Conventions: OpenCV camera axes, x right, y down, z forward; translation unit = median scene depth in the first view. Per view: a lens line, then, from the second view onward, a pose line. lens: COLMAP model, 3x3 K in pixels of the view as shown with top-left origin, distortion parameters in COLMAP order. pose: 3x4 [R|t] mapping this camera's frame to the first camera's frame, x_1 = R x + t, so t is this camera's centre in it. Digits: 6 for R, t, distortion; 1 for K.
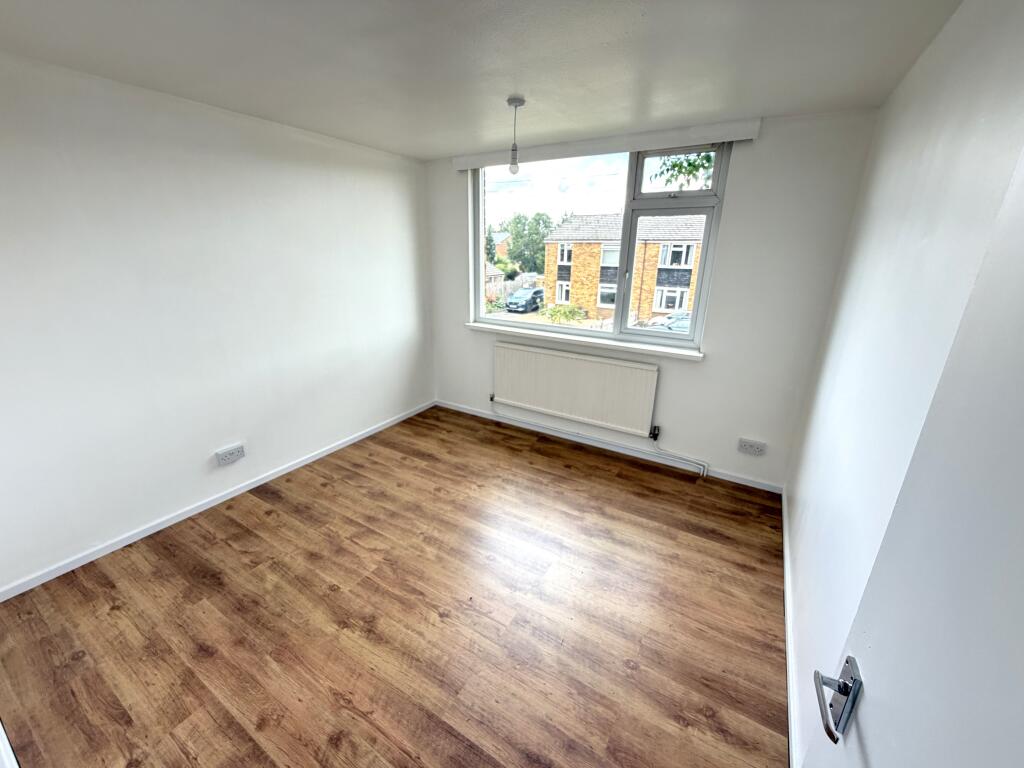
lens RADIAL K [[412.0, 0, 511.7], [0, 412.0, 383.7], [0, 0, 1]] dist [-0.000423, 0.000158]
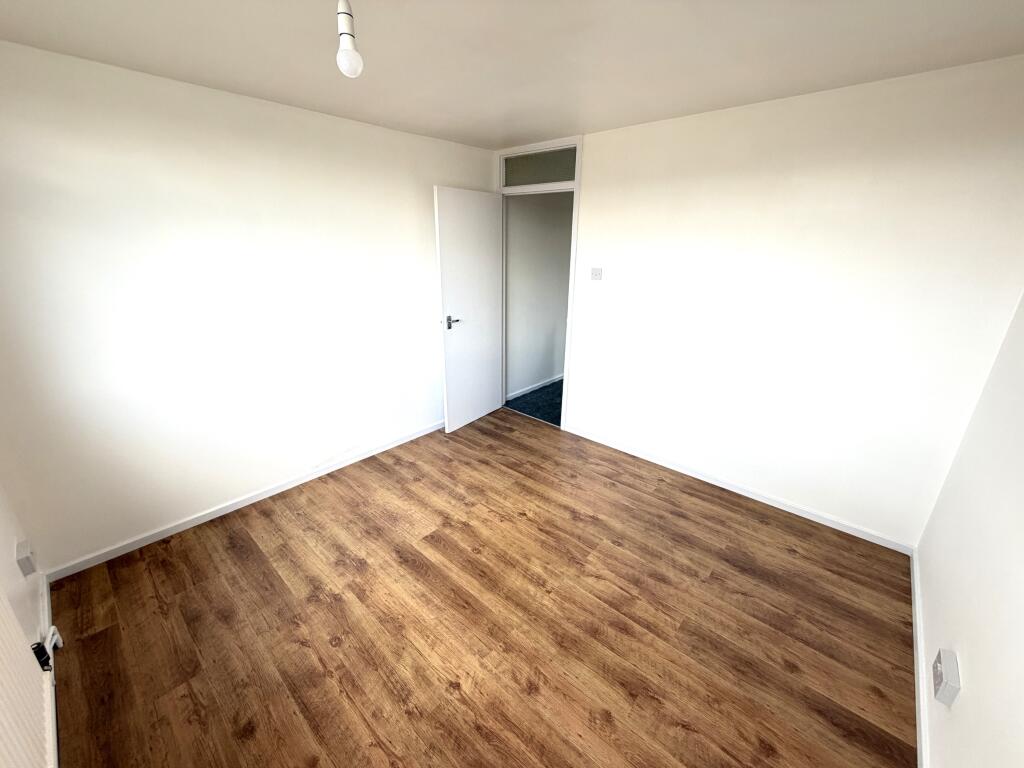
lens RADIAL K [[412.0, 0, 512.4], [0, 412.0, 383.2], [0, 0, 1]] dist [-0.000423, 0.000158]
pose [[-0.983049, -0.079276, 0.165315, -0.266671], [0.036906, 0.797659, 0.601978, -0.500080], [-0.179588, 0.597876, -0.781212, 1.501527]]
